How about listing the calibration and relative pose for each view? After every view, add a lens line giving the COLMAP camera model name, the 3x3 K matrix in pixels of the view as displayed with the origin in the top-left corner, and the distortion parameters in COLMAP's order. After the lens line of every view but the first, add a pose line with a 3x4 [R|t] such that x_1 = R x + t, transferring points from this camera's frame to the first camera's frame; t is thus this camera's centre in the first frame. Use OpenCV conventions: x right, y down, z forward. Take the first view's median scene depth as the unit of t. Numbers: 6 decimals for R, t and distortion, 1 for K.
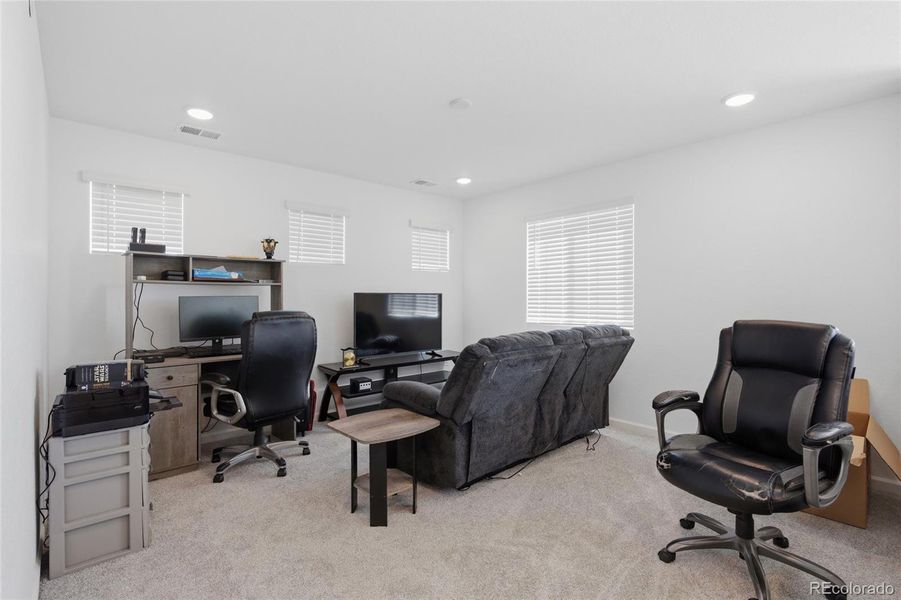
lens RADIAL K [[420.2, 0, 450.0], [0, 420.2, 316.6], [0, 0, 1]] dist [0.001443, 0.000538]
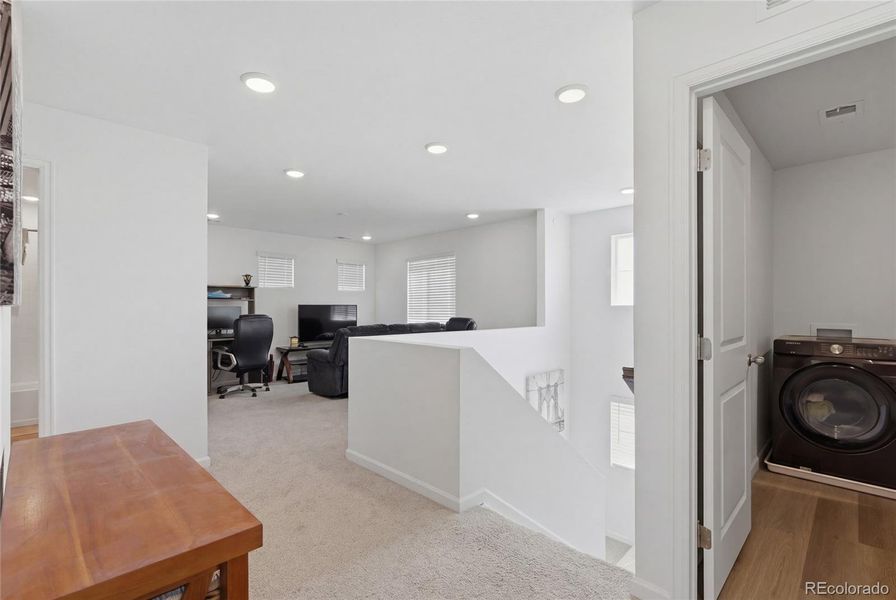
lens RADIAL K [[413.4, 0, 449.3], [0, 413.4, 322.8], [0, 0, 1]] dist [-0.000486, 0.000053]
pose [[0.998345, -0.002475, 0.057451, 0.317283], [0.002982, 0.999957, -0.008755, 0.035494], [-0.057427, 0.008912, 0.998310, -0.781305]]
